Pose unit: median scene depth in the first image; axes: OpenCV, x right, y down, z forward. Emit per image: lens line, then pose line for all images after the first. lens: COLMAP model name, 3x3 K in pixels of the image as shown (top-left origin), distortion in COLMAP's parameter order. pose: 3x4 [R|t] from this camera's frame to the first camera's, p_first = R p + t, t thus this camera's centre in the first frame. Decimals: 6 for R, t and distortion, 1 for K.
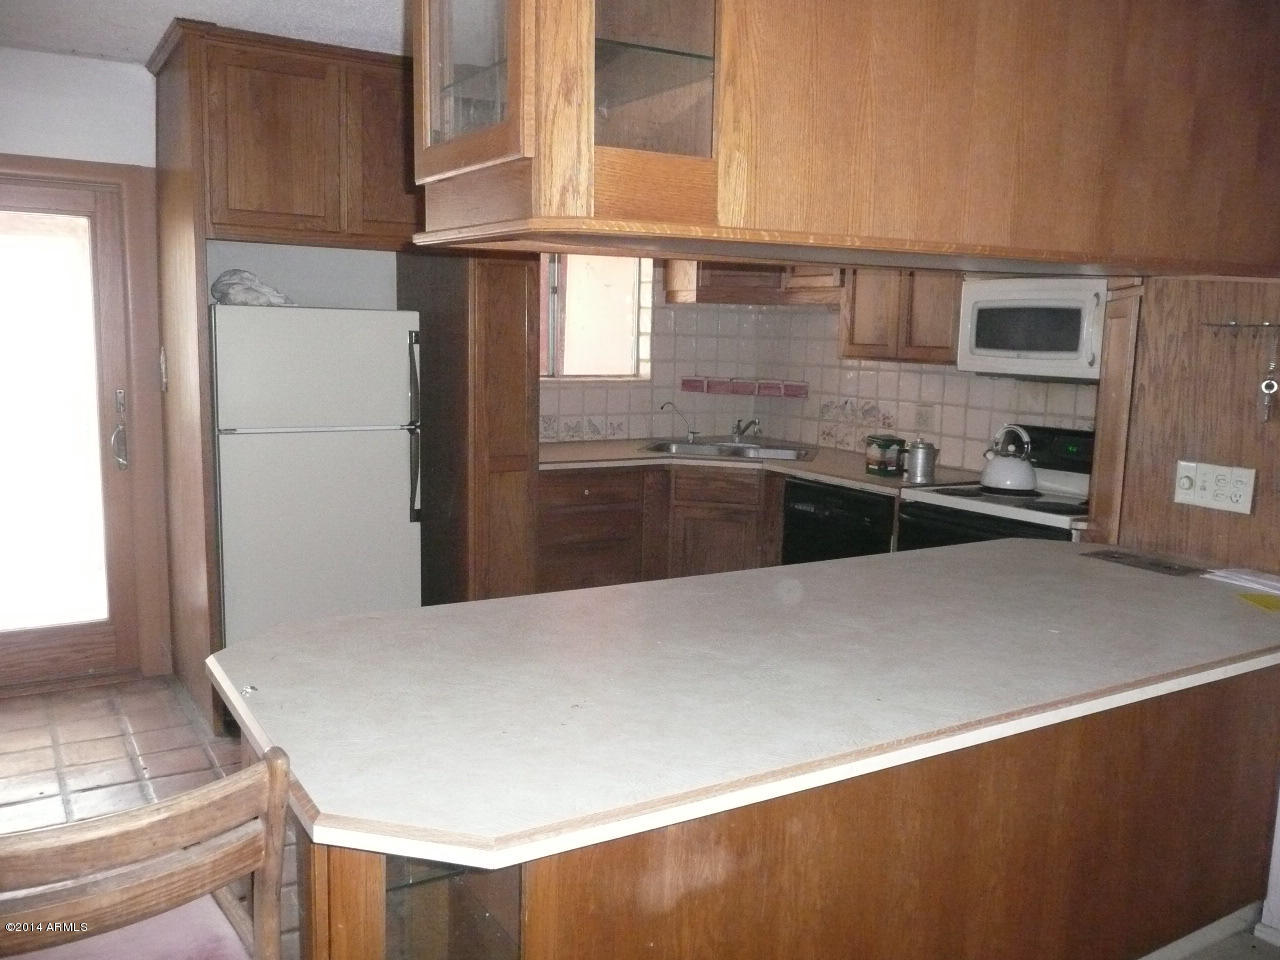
lens RADIAL K [[1090.4, 0, 640.0], [0, 1090.4, 480.0], [0, 0, 1]] dist [-0.003334, -0.008671]
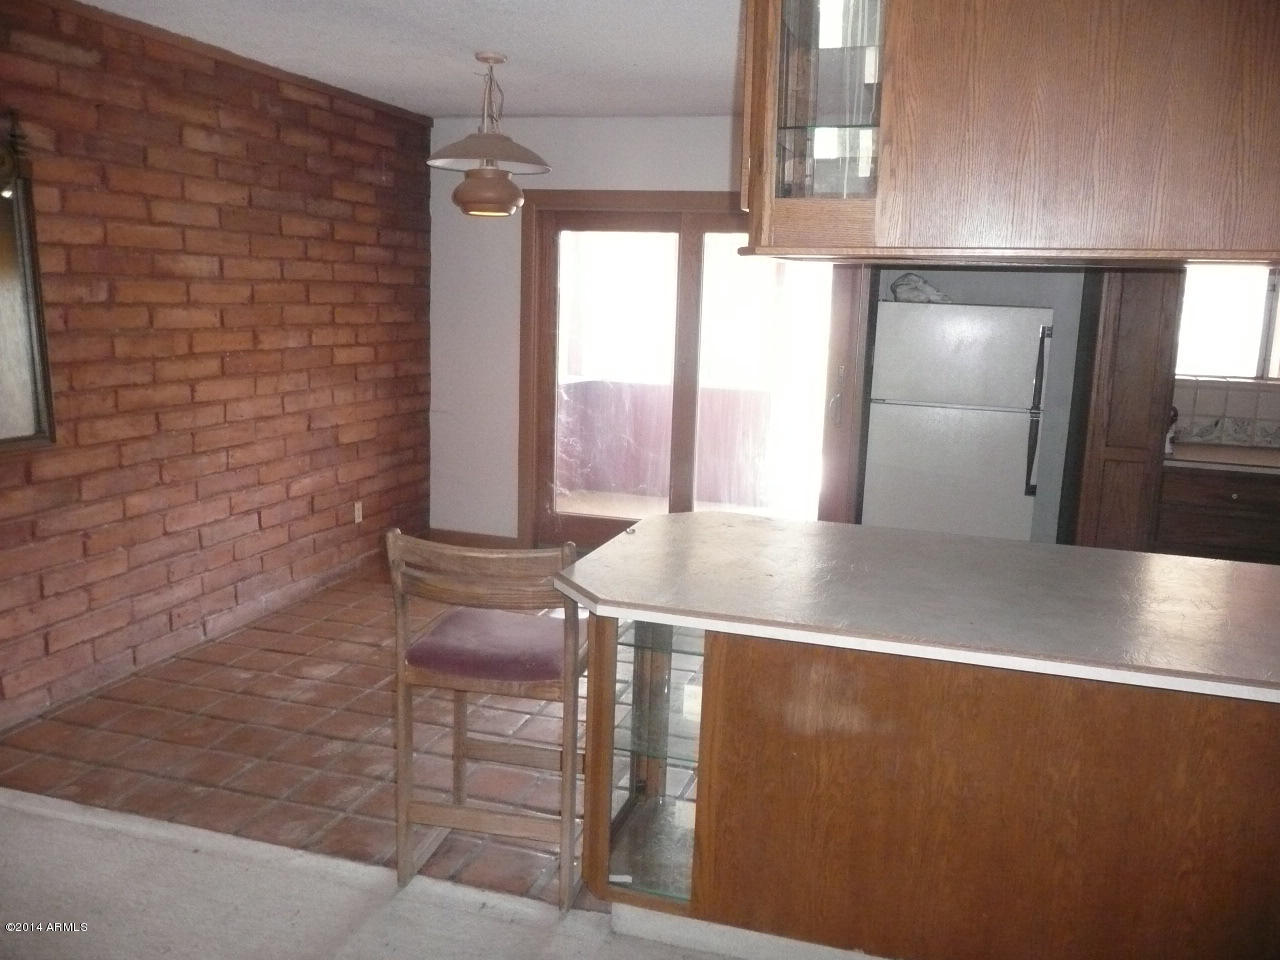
lens RADIAL K [[1090.4, 0, 640.0], [0, 1090.4, 480.0], [0, 0, 1]] dist [-0.003334, -0.008671]
pose [[0.654271, 0.129042, -0.745169, 0.761610], [-0.125881, 0.990172, 0.060944, 0.009555], [0.745710, 0.053929, 0.664085, -0.096515]]
